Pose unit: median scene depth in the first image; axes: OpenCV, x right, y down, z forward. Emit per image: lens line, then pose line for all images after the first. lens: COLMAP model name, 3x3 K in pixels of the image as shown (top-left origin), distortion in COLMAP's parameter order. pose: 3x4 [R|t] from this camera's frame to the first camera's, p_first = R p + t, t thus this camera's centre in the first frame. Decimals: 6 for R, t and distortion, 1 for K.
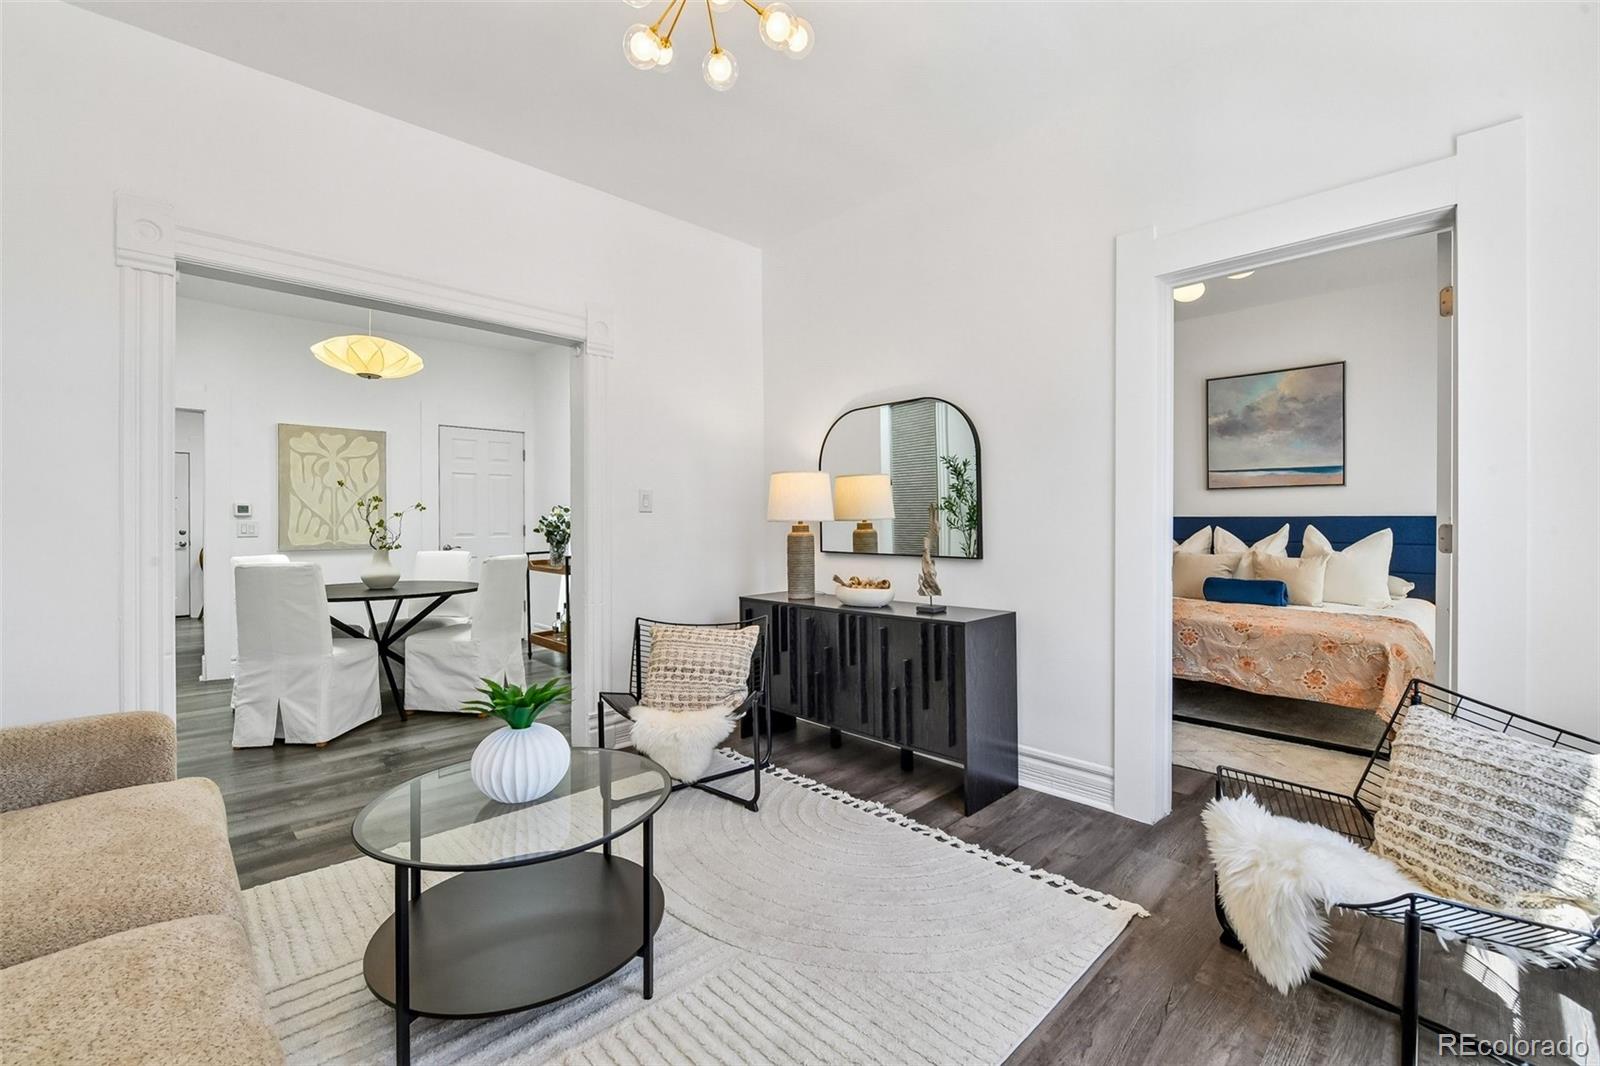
lens RADIAL K [[677.6, 0, 802.5], [0, 677.6, 520.9], [0, 0, 1]] dist [0.001415, -0.006134]
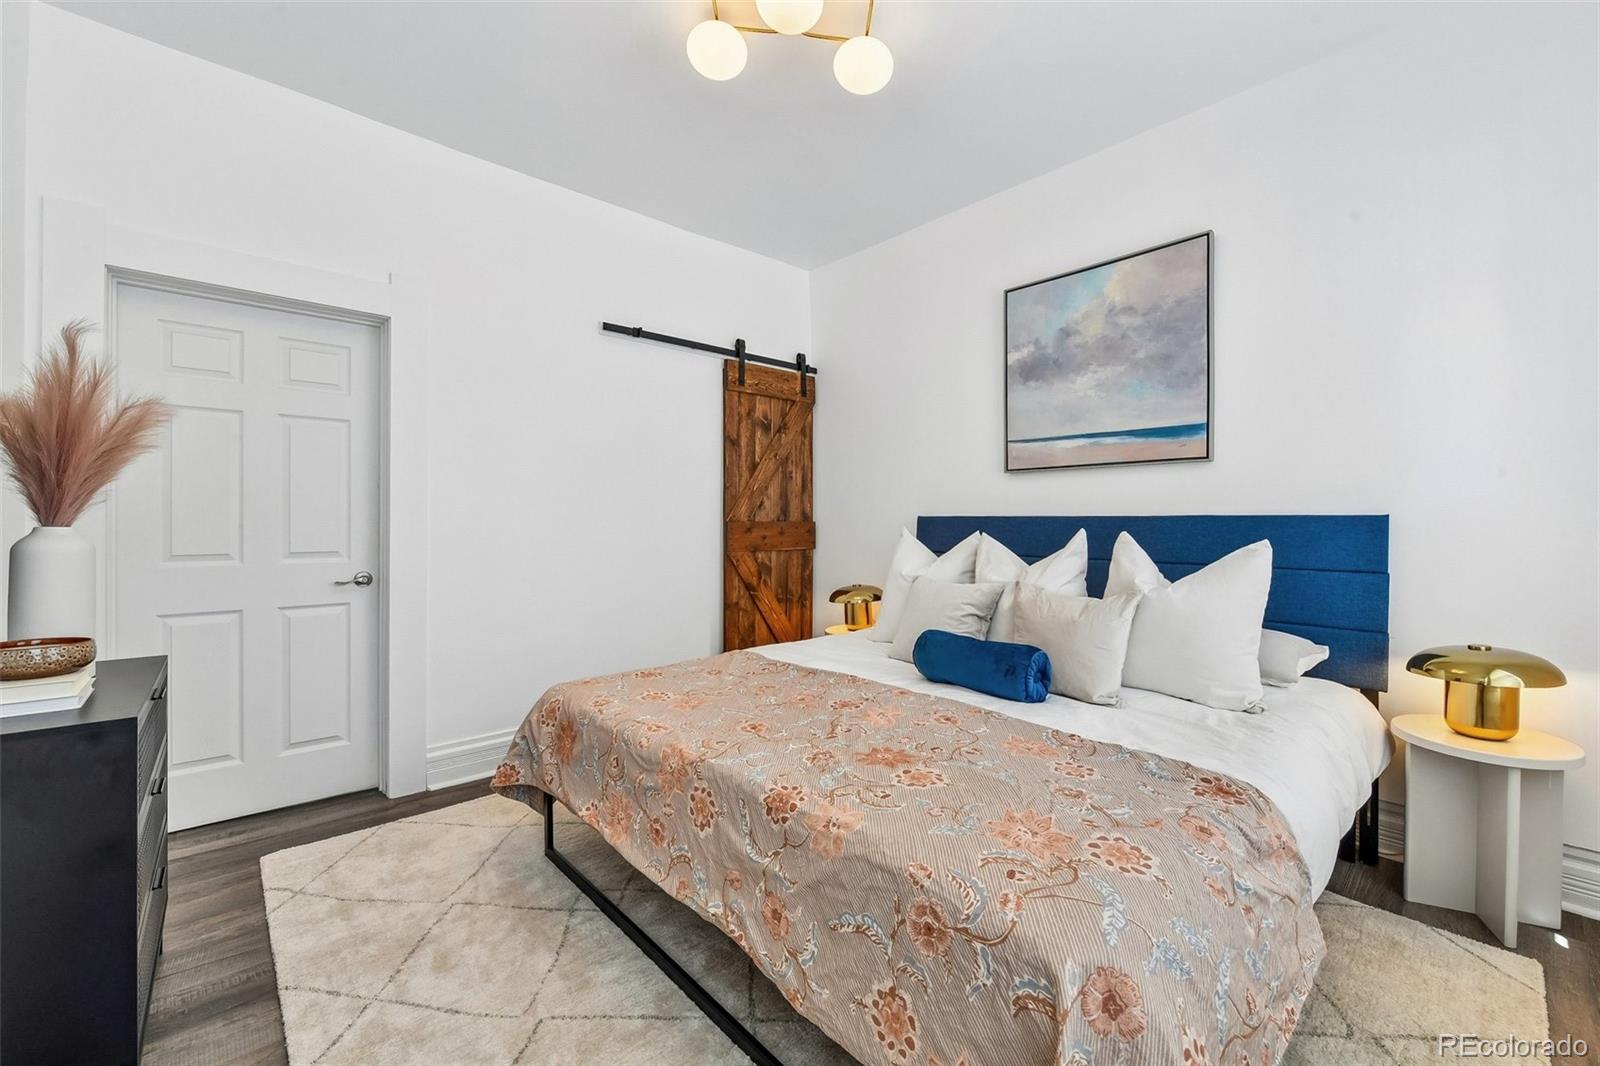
lens RADIAL K [[647.4, 0, 800.5], [0, 647.4, 525.4], [0, 0, 1]] dist [0.001169, -0.000093]
pose [[0.999657, 0.004439, -0.025823, 0.589721], [-0.004303, 0.999977, 0.005330, -0.000550], [0.025846, -0.005217, 0.999652, 0.568155]]
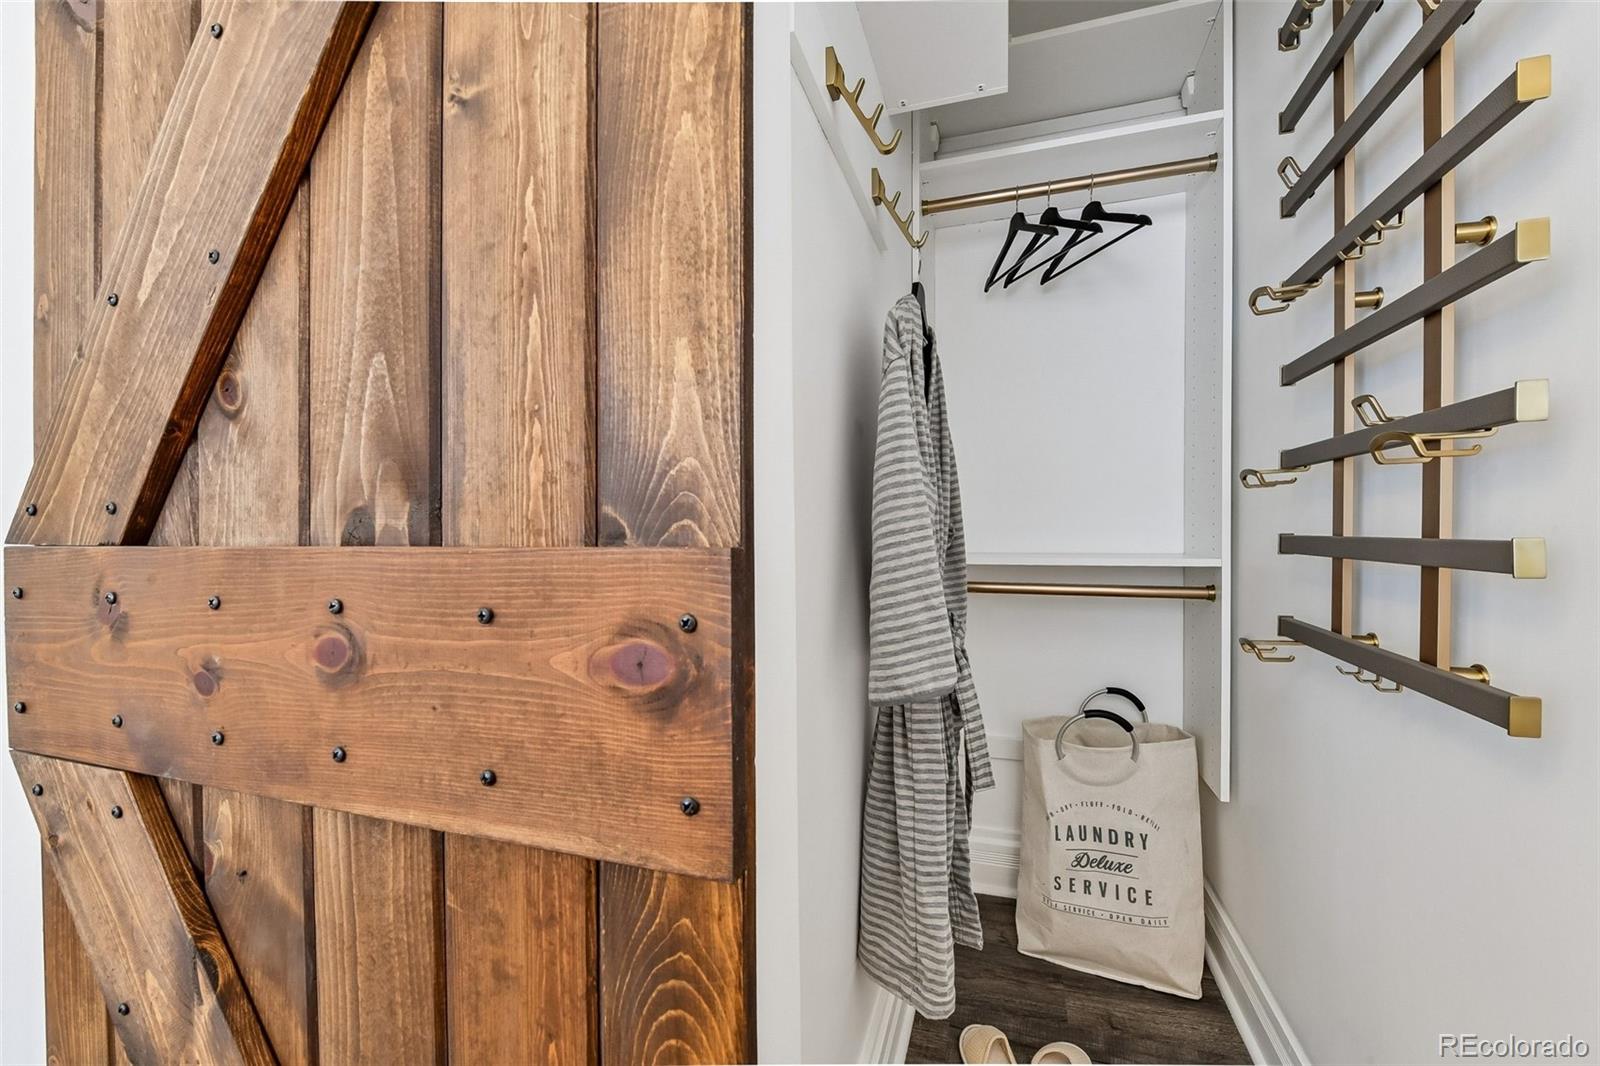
lens RADIAL K [[648.3, 0, 809.3], [0, 648.3, 525.7], [0, 0, 1]] dist [-0.017084, -0.000777]
pose [[0.465550, -0.004530, -0.885010, 0.653210], [0.005192, 0.999984, -0.002387, -0.003629], [0.885006, -0.003484, 0.465566, 1.444383]]
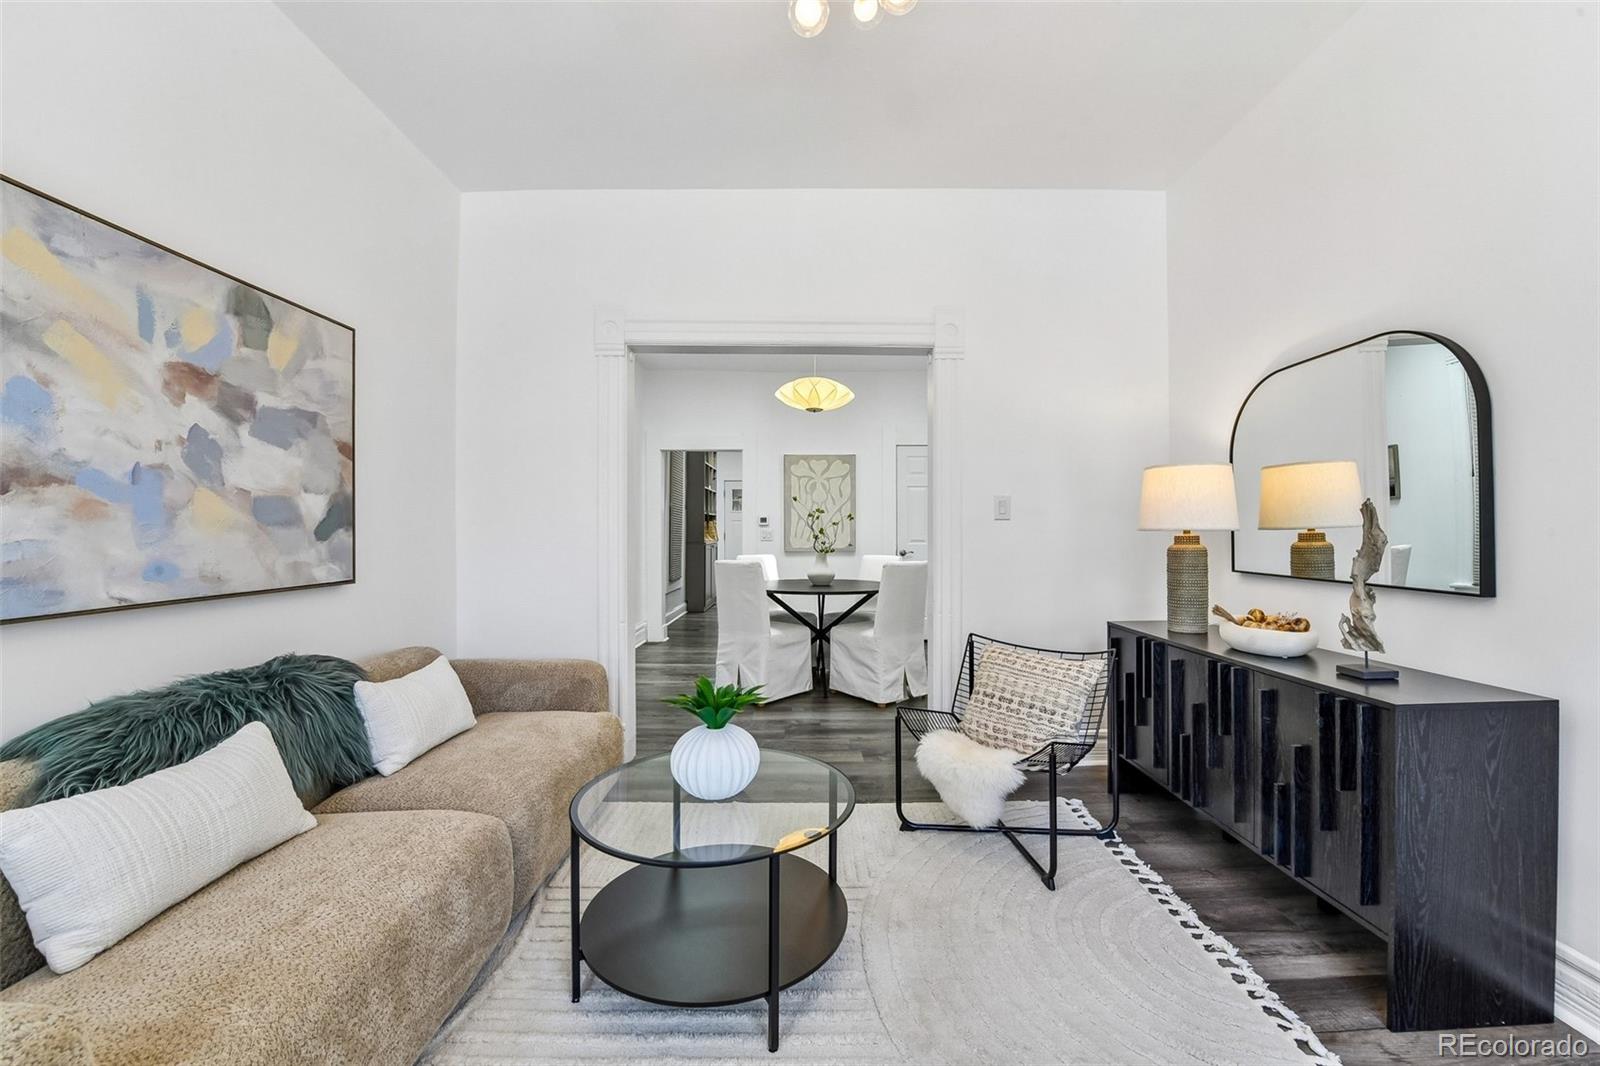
lens RADIAL K [[642.7, 0, 810.5], [0, 642.7, 530.9], [0, 0, 1]] dist [-0.013571, -0.003253]
pose [[0.725649, 0.003464, -0.688057, 0.151958], [-0.001143, 0.999992, 0.003828, -0.000943], [0.688065, -0.001991, 0.725647, 0.156095]]
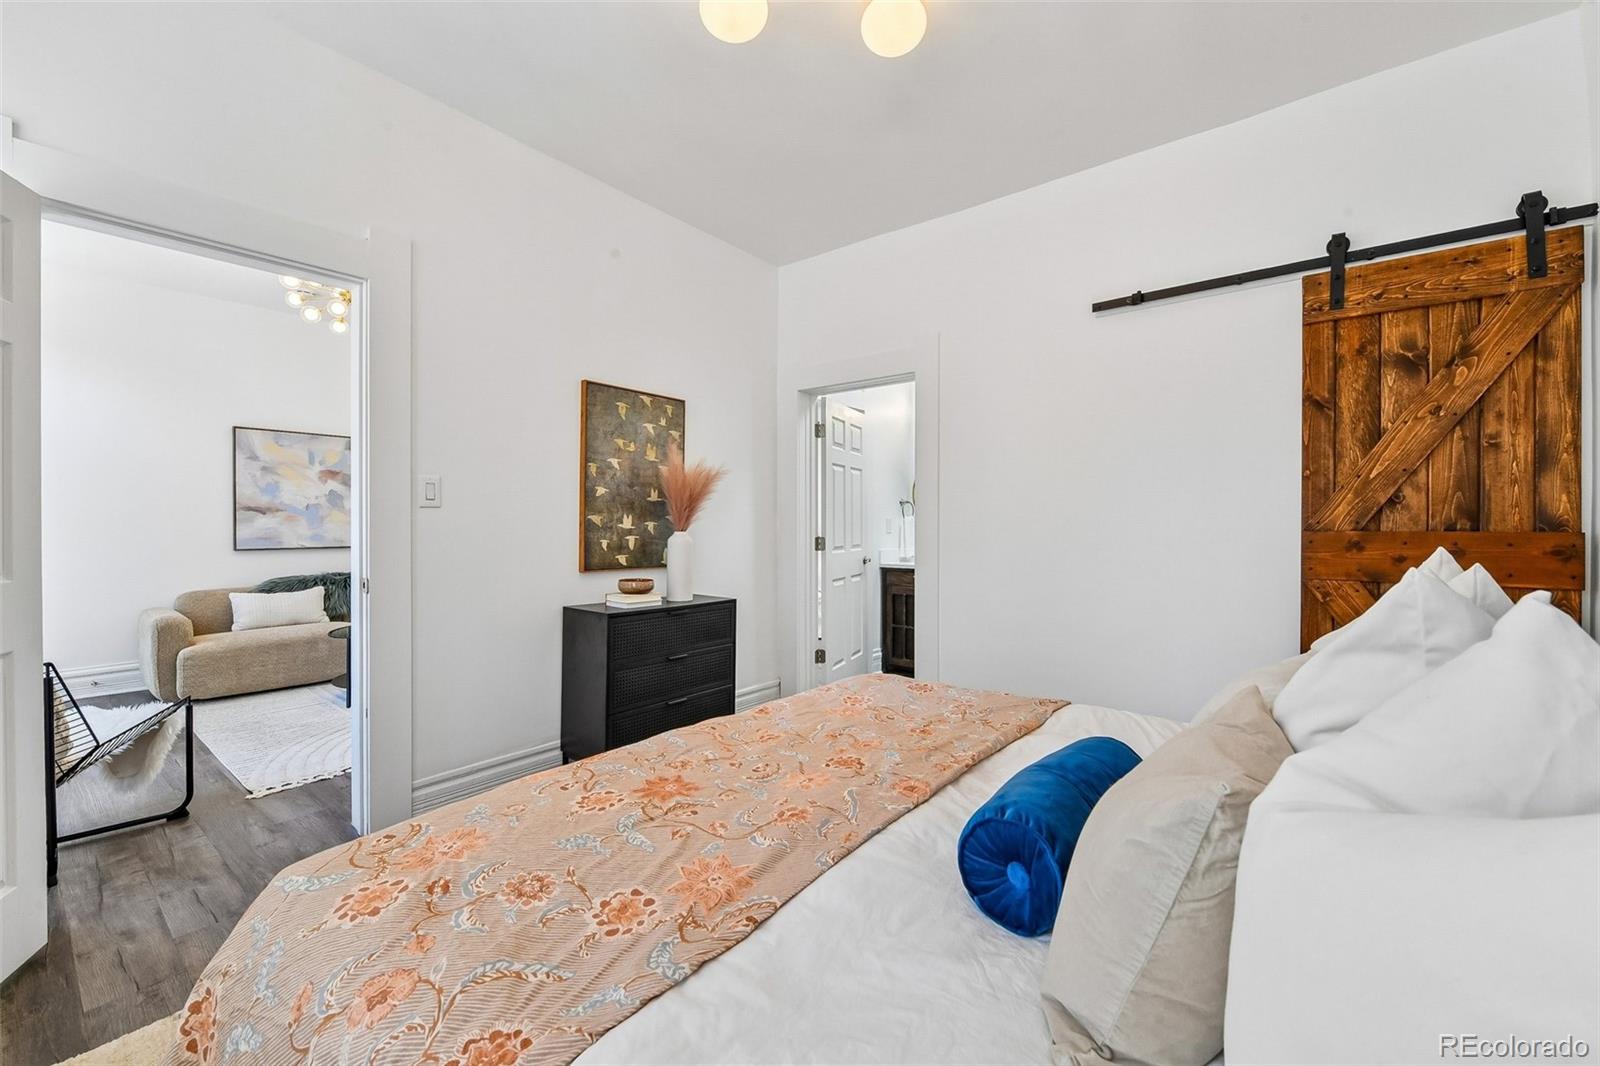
lens RADIAL K [[635.9, 0, 804.2], [0, 635.9, 520.4], [0, 0, 1]] dist [-0.007118, -0.000140]
pose [[0.137755, -0.002186, -0.990464, 0.921061], [-0.002740, 0.999993, -0.002589, -0.006708], [0.990462, 0.003070, 0.137748, 0.910019]]
